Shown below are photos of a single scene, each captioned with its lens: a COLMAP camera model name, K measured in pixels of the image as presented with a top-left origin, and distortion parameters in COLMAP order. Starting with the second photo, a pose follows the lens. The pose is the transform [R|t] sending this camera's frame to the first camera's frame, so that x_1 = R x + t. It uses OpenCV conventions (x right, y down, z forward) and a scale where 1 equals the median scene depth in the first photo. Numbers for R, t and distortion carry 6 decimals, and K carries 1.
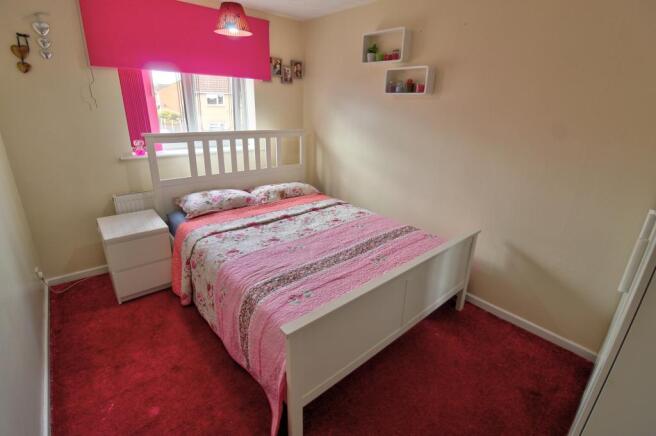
lens RADIAL K [[307.0, 0, 329.5], [0, 307.0, 215.4], [0, 0, 1]] dist [-0.002787, -0.001042]
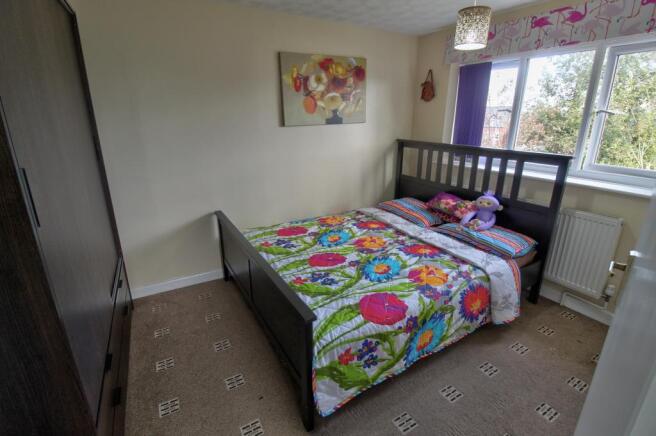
lens RADIAL K [[307.0, 0, 329.5], [0, 307.0, 215.4], [0, 0, 1]] dist [-0.002787, -0.001042]
pose [[-0.189946, 0.262985, -0.945917, 0.628215], [-0.357326, 0.878864, 0.316096, -0.210053], [0.914461, 0.398042, -0.072965, 0.697717]]
